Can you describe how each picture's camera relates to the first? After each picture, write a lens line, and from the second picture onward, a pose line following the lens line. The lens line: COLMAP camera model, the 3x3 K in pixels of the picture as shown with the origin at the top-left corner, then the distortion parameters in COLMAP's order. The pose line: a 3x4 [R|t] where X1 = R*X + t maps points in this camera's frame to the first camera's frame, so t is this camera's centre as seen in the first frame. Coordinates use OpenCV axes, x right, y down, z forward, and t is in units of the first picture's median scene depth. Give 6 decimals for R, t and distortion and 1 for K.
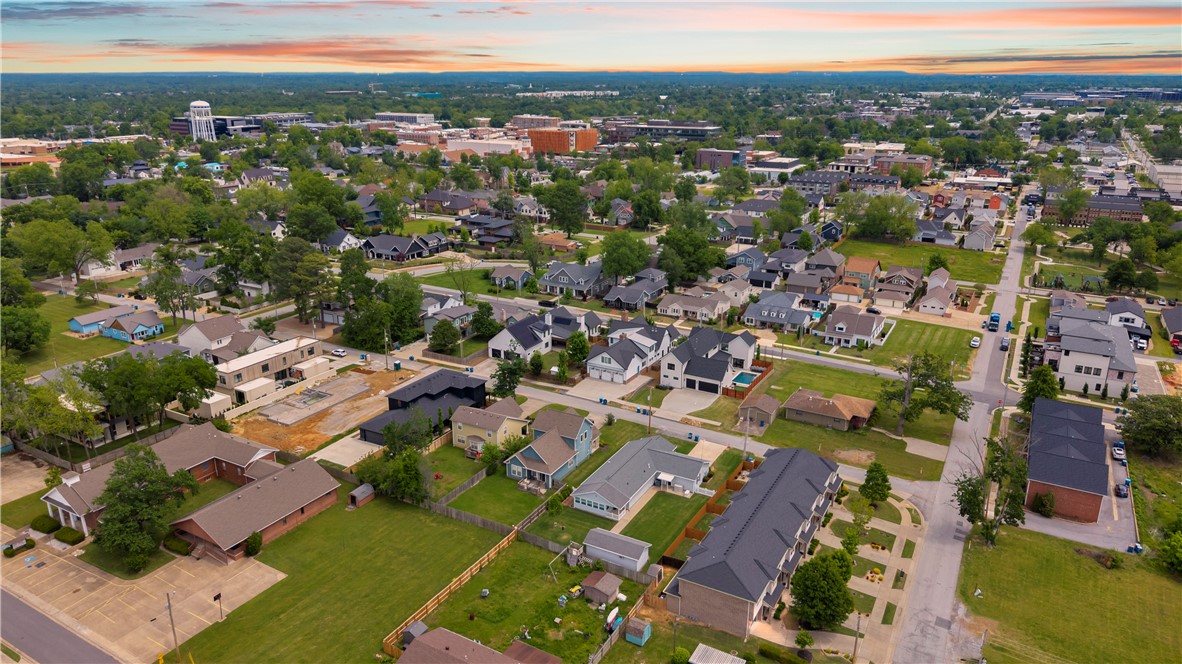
lens RADIAL K [[797.7, 0, 596.8], [0, 797.7, 331.9], [0, 0, 1]] dist [0.061229, -0.080971]
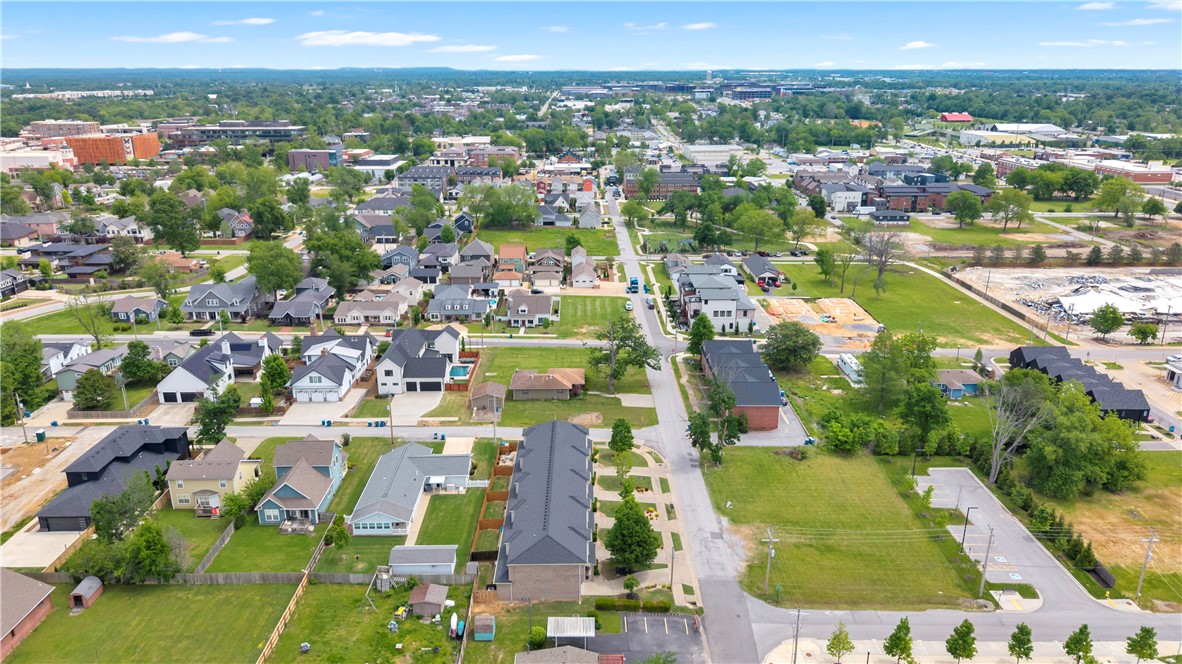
lens RADIAL K [[797.7, 0, 596.8], [0, 797.7, 331.9], [0, 0, 1]] dist [0.061229, -0.080971]
pose [[0.867326, -0.159431, 0.471516, -0.118689], [0.157445, 0.986549, 0.043964, -0.007652], [-0.472183, 0.036107, 0.880761, 0.015797]]
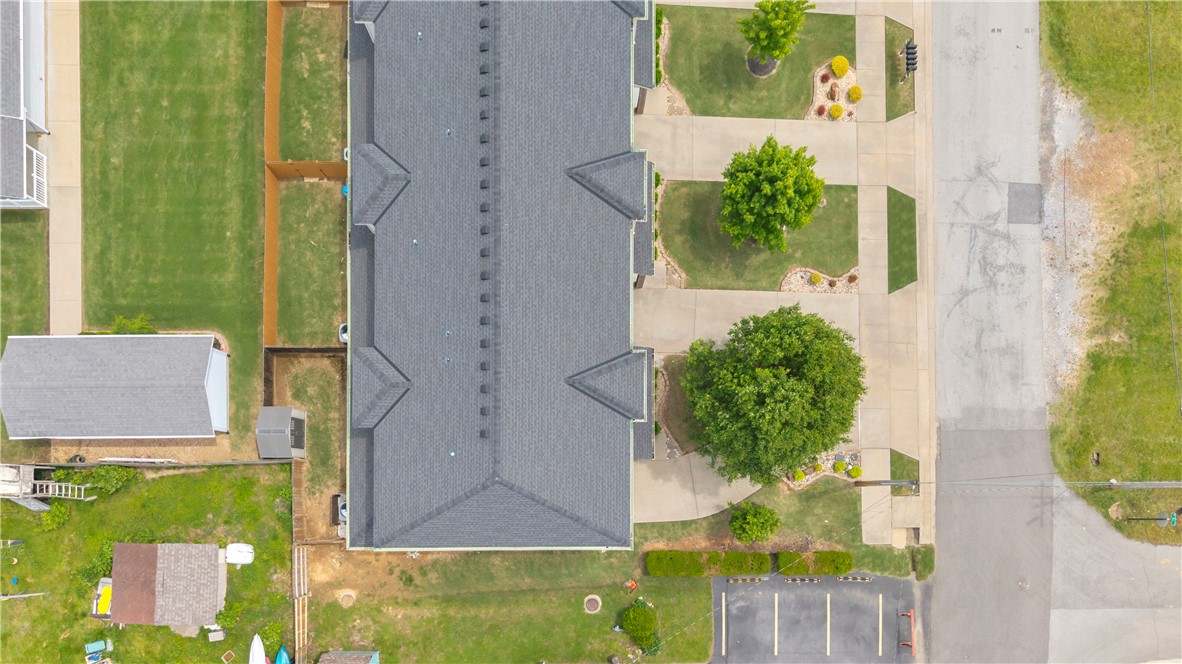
lens RADIAL K [[797.7, 0, 596.8], [0, 797.7, 331.9], [0, 0, 1]] dist [0.061229, -0.080971]
pose [[0.875536, -0.482899, 0.015683, 0.109670], [0.134186, 0.274217, 0.952260, -0.007099], [-0.464146, -0.831633, 0.304885, 0.471350]]
